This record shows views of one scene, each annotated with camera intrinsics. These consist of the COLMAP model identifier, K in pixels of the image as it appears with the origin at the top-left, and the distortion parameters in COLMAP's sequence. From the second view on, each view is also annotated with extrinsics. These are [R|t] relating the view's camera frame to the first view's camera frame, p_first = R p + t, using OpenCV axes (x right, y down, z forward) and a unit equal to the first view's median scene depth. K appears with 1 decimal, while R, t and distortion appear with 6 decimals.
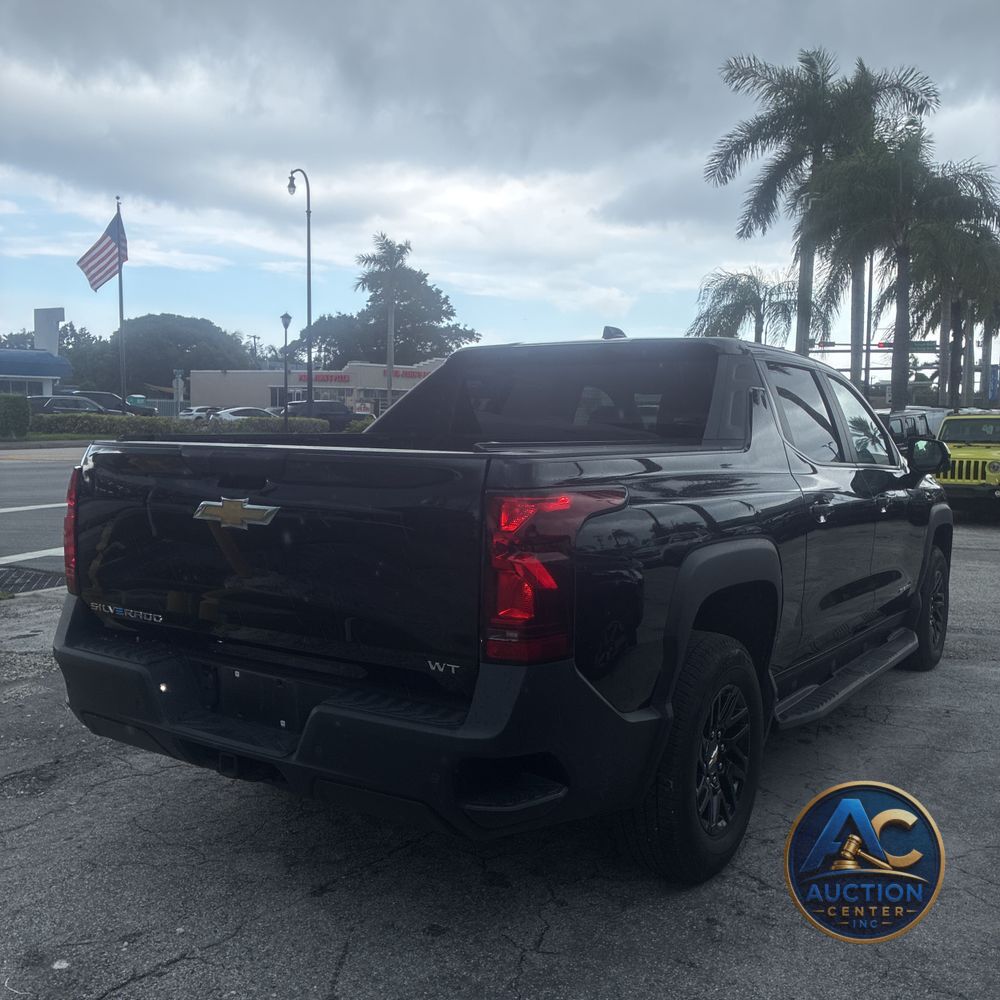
lens RADIAL K [[1034.3, 0, 502.5], [0, 1034.3, 514.6], [0, 0, 1]] dist [0.042892, -0.071140]
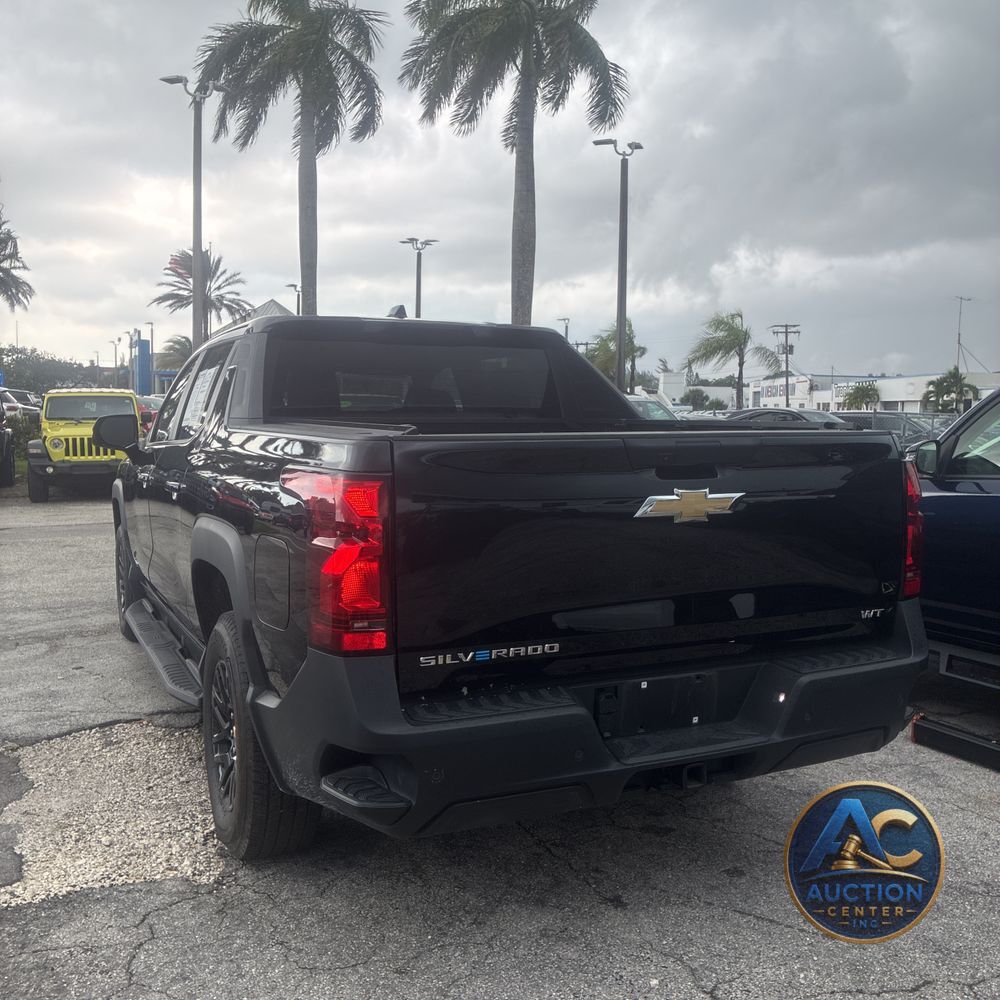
lens RADIAL K [[1034.3, 0, 502.5], [0, 1034.3, 514.6], [0, 0, 1]] dist [0.042892, -0.071140]
pose [[0.490106, -0.093529, 0.866631, -1.040395], [0.073599, 0.995117, 0.065773, -0.060556], [-0.868550, 0.031547, 0.494596, 0.626506]]
